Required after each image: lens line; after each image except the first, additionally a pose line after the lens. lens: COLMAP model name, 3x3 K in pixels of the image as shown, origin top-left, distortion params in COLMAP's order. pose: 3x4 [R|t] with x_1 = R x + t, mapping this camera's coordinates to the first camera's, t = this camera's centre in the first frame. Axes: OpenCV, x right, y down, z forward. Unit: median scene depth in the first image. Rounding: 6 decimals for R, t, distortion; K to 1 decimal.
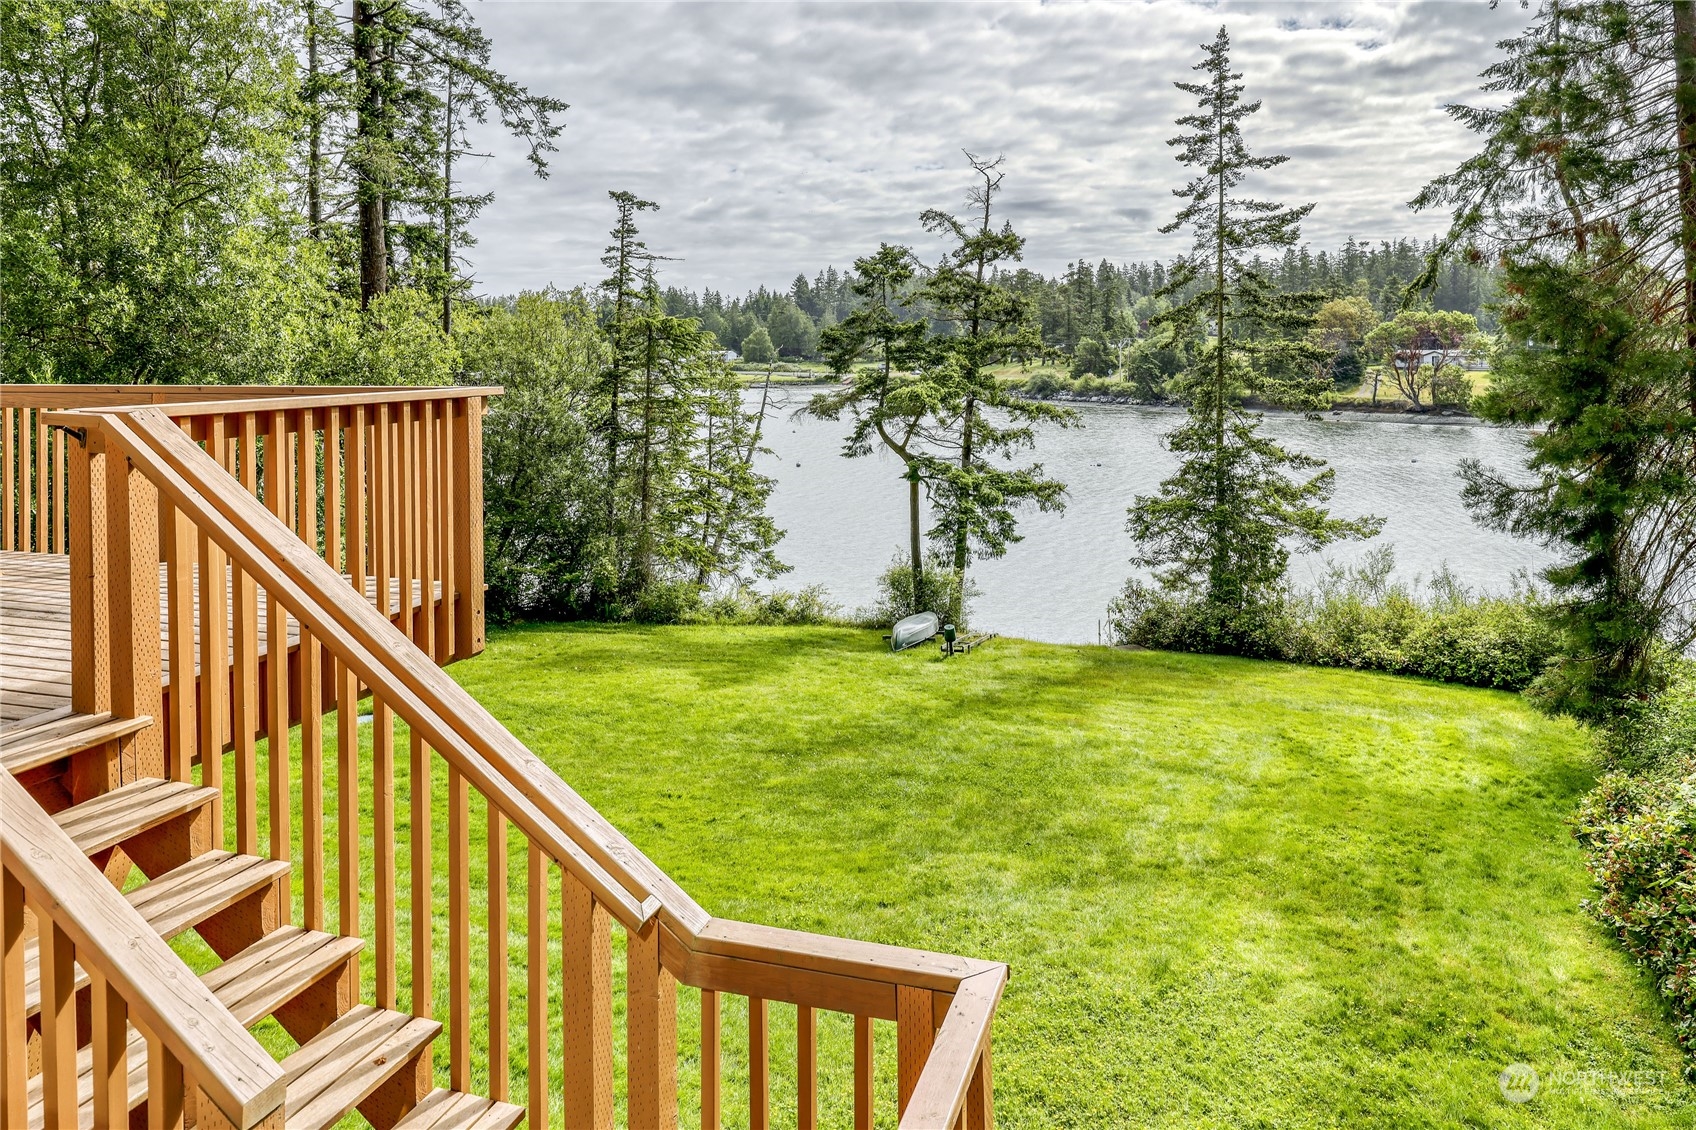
lens RADIAL K [[1088.0, 0, 898.6], [0, 1088.0, 369.7], [0, 0, 1]] dist [0.015534, -0.000480]
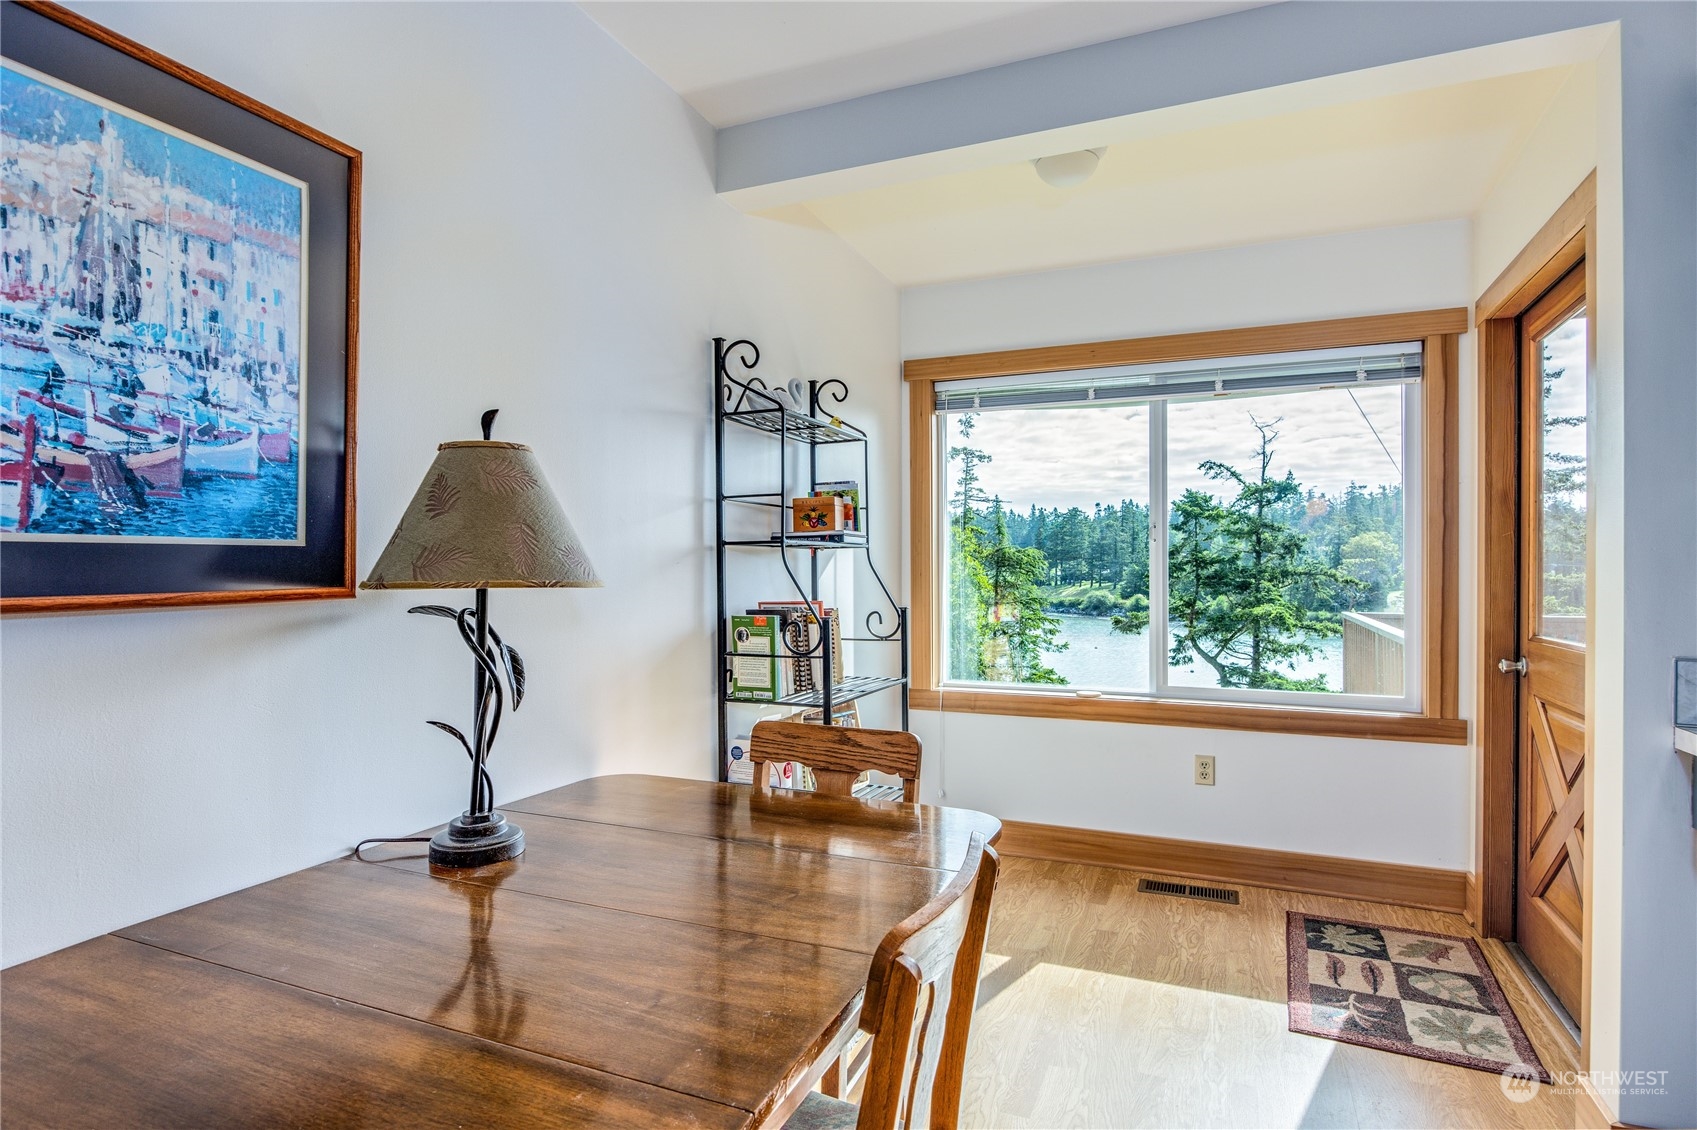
lens RADIAL K [[875.1, 0, 831.8], [0, 875.1, 562.6], [0, 0, 1]] dist [0.001918, -0.002907]
pose [[0.993249, 0.011526, -0.115431, -0.303998], [-0.014813, 0.999508, -0.027659, -0.001183], [0.115055, 0.029182, 0.992930, -0.010774]]
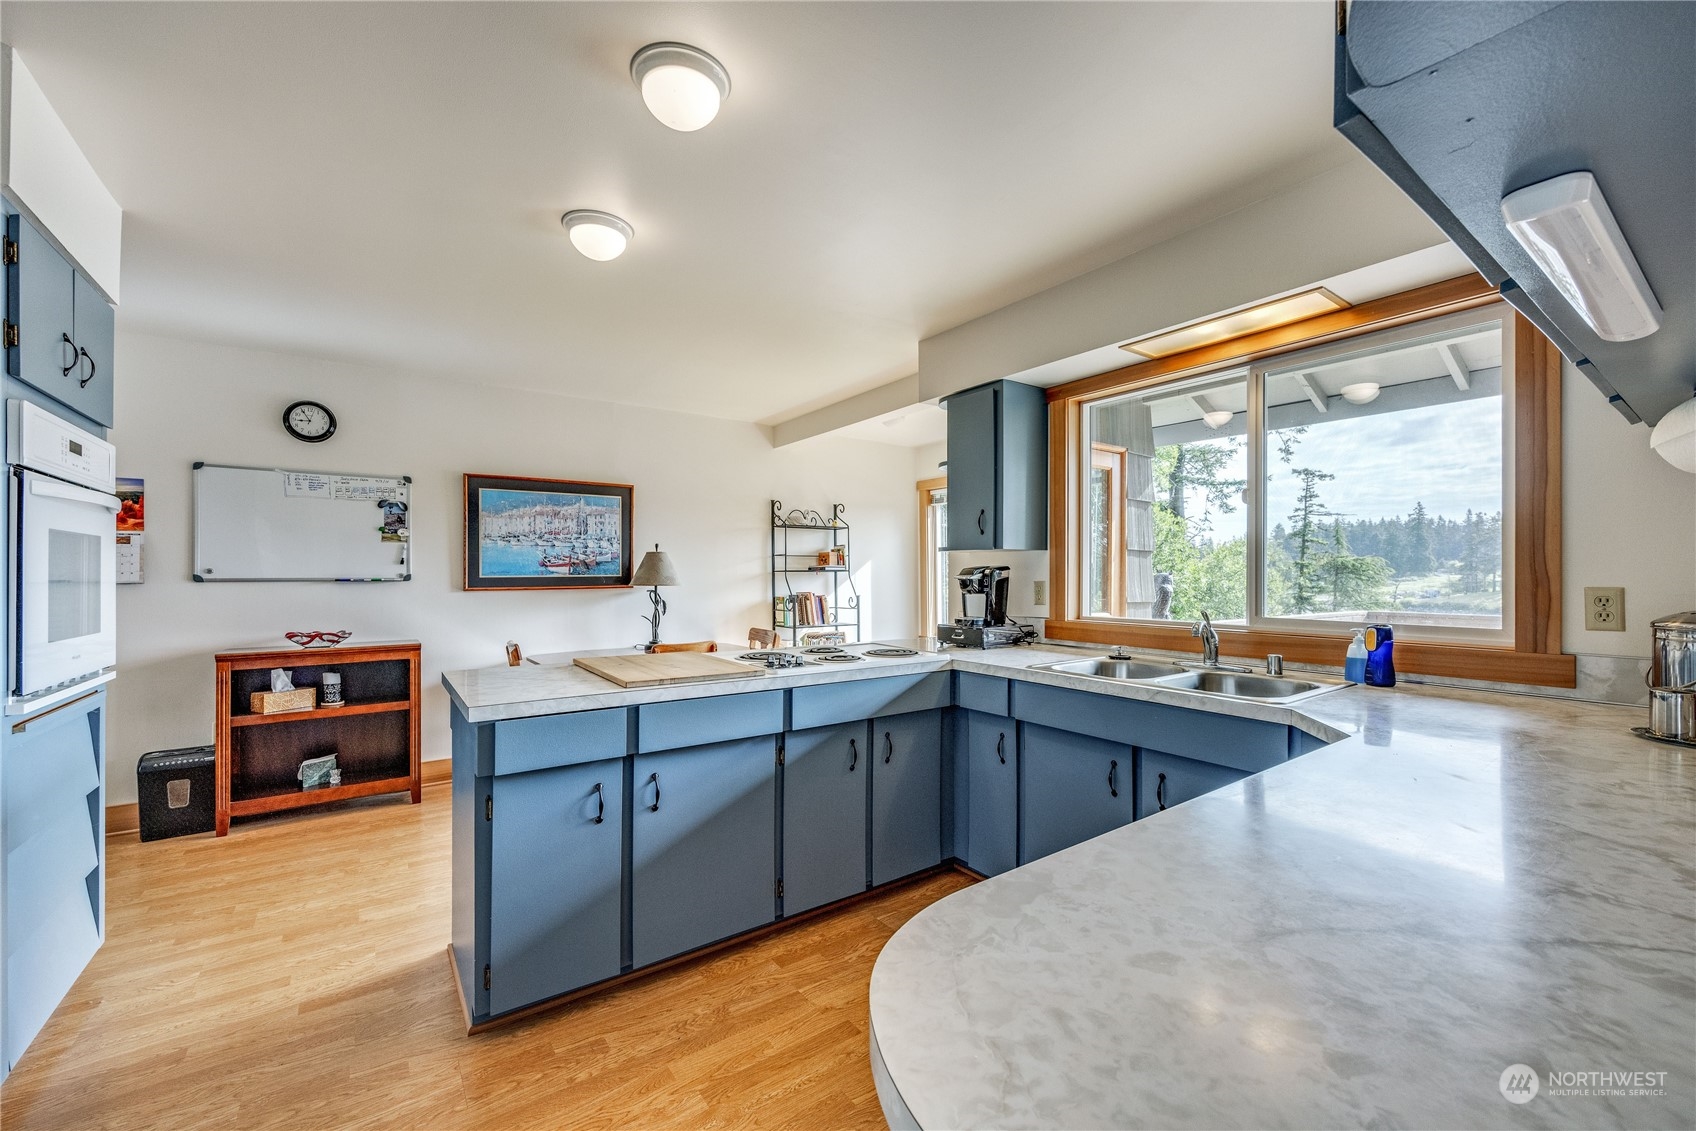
lens RADIAL K [[665.5, 0, 844.7], [0, 665.5, 579.4], [0, 0, 1]] dist [0.003249, -0.000328]
pose [[0.798528, 0.013494, -0.601806, -0.215647], [-0.020828, 0.999769, -0.005220, -0.002257], [0.601597, 0.016703, 0.798625, -0.054750]]
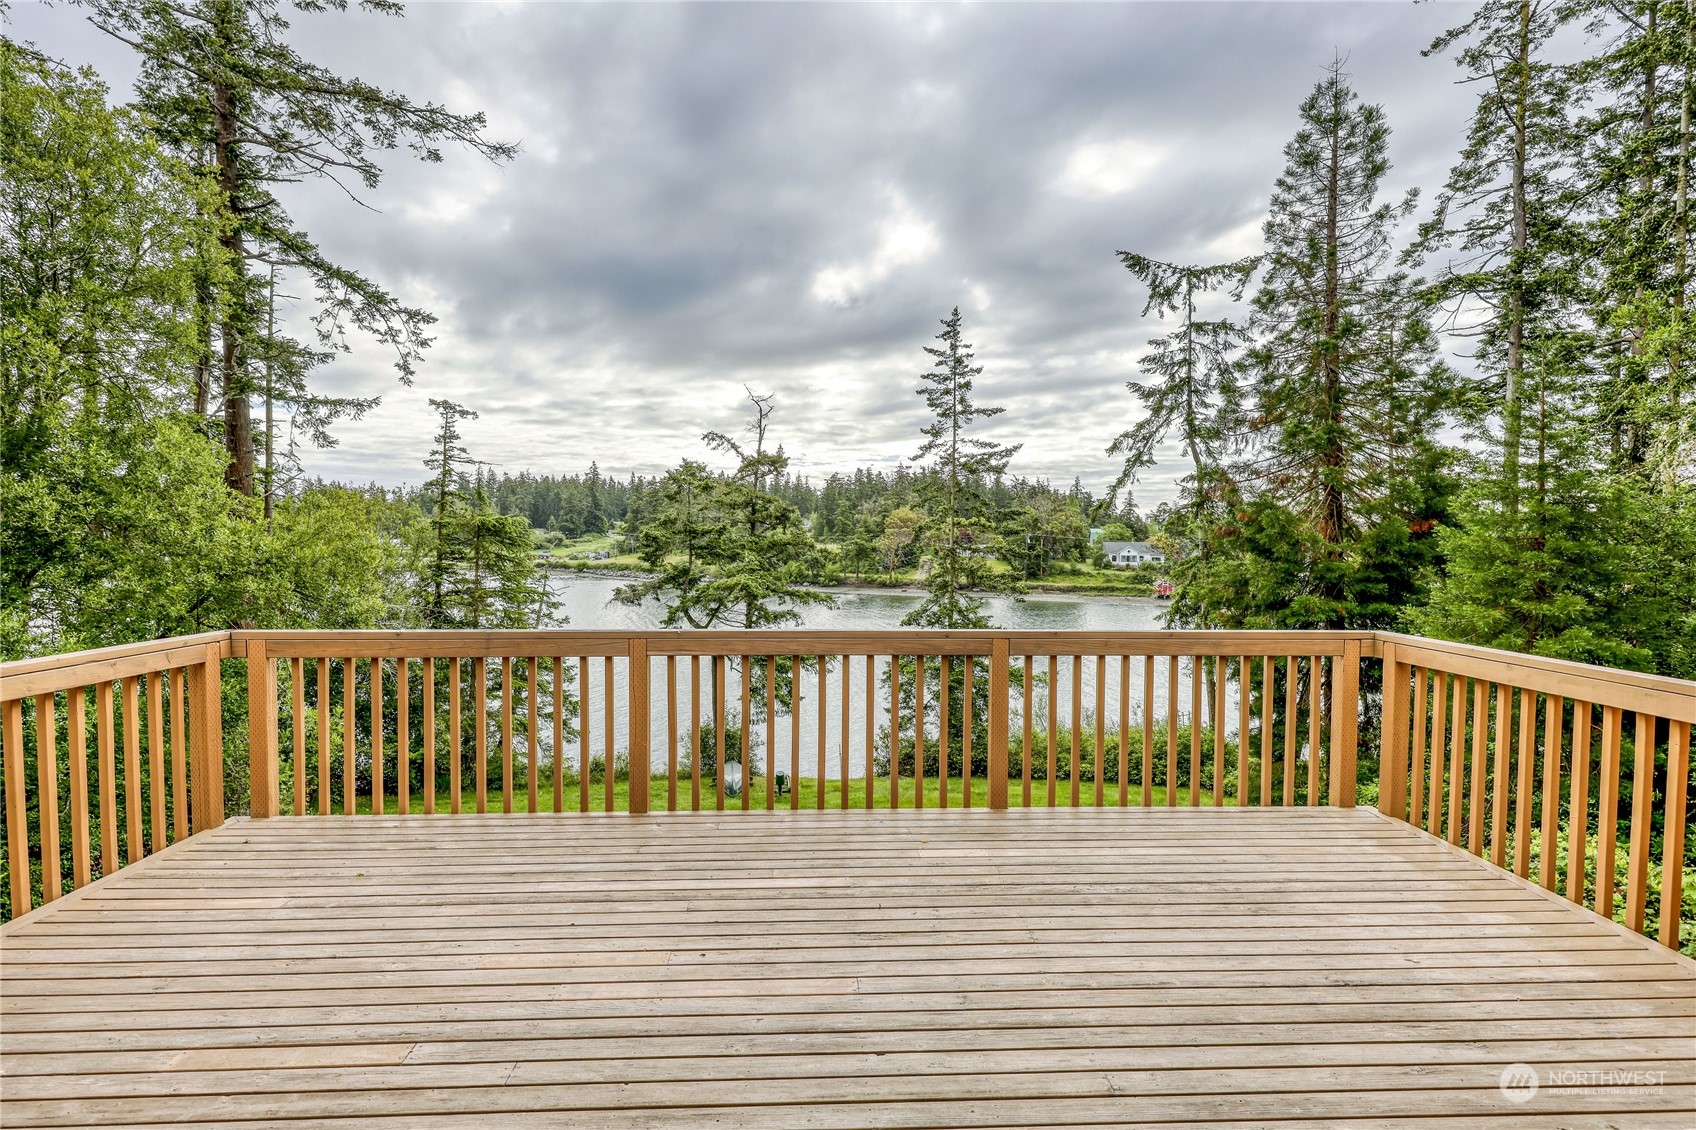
lens RADIAL K [[849.8, 0, 844.1], [0, 849.8, 580.0], [0, 0, 1]] dist [0.005728, 0.000518]
pose [[0.940660, -0.003913, 0.339329, -0.171855], [-0.005594, 0.999619, 0.027032, -0.008501], [-0.339306, -0.027326, 0.940279, 0.055776]]
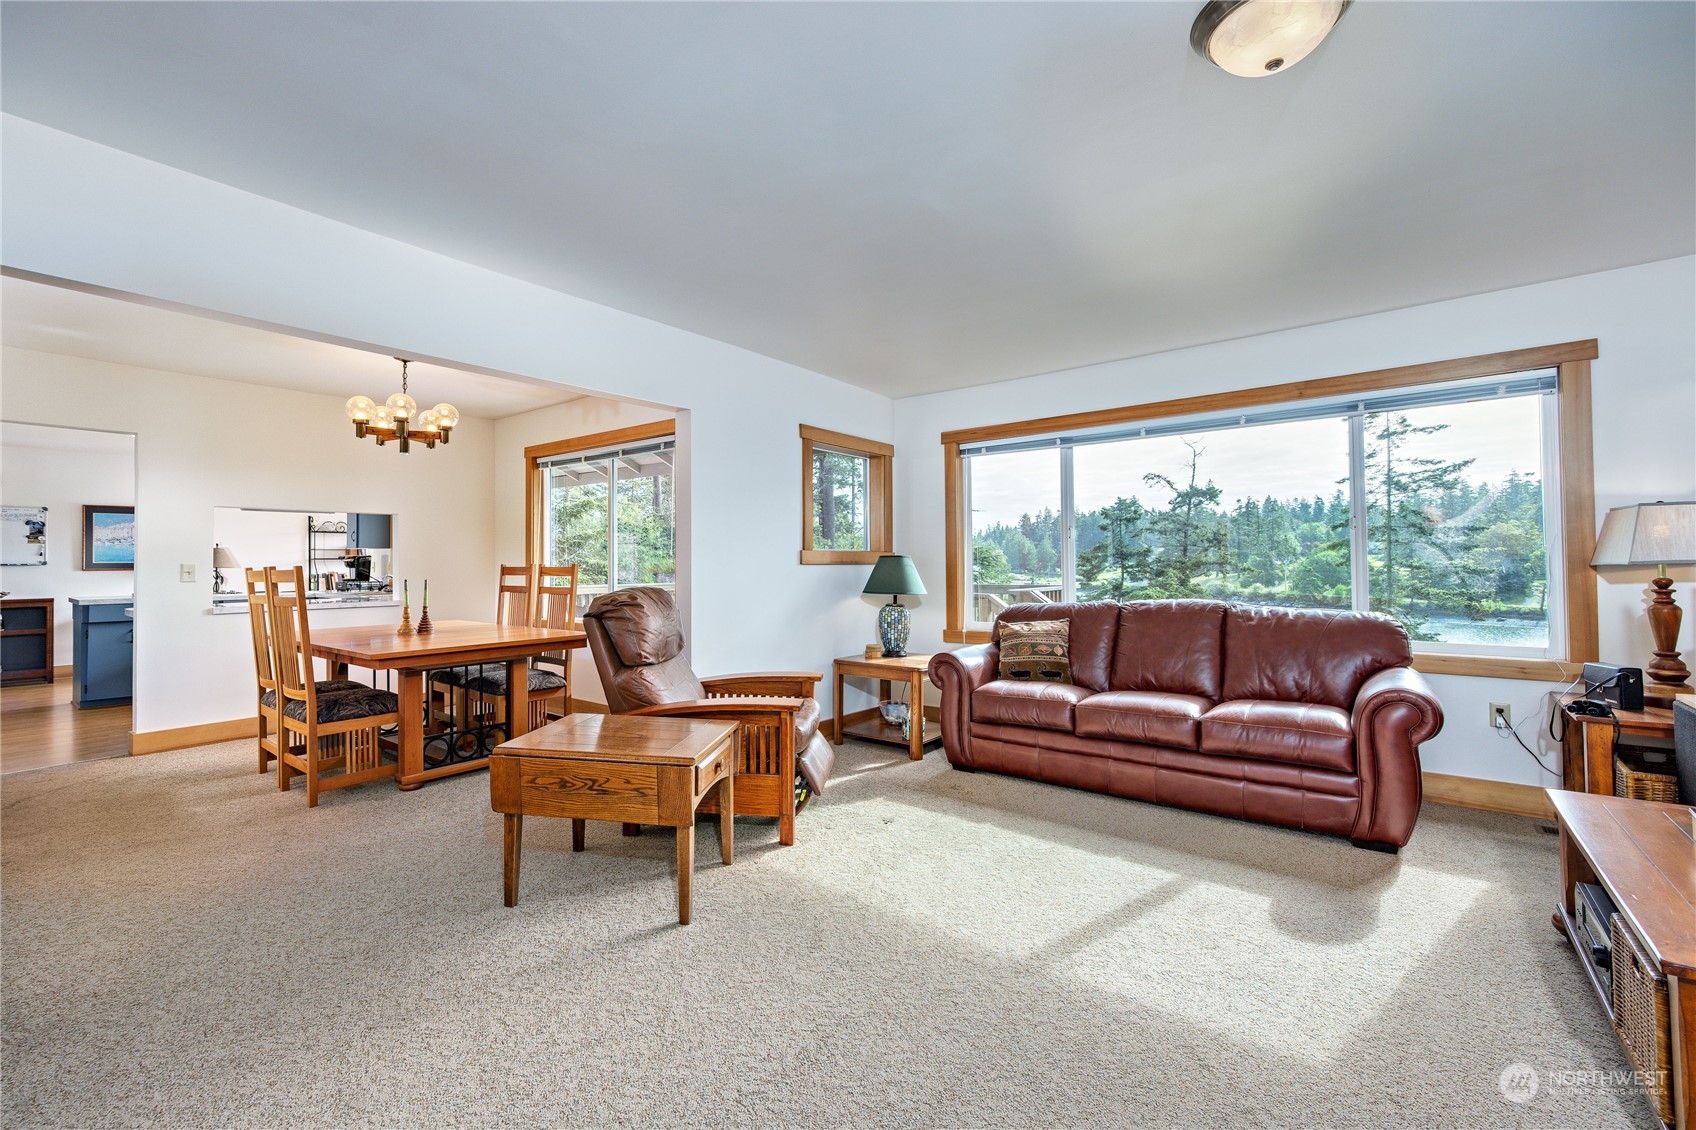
lens RADIAL K [[724.9, 0, 792.8], [0, 724.9, 555.5], [0, 0, 1]] dist [-0.008218, 0.000823]
pose [[0.923342, -0.003133, -0.383967, -0.048665], [-0.008639, 0.999544, -0.028931, 0.000307], [0.383882, 0.030031, 0.922894, -0.123683]]
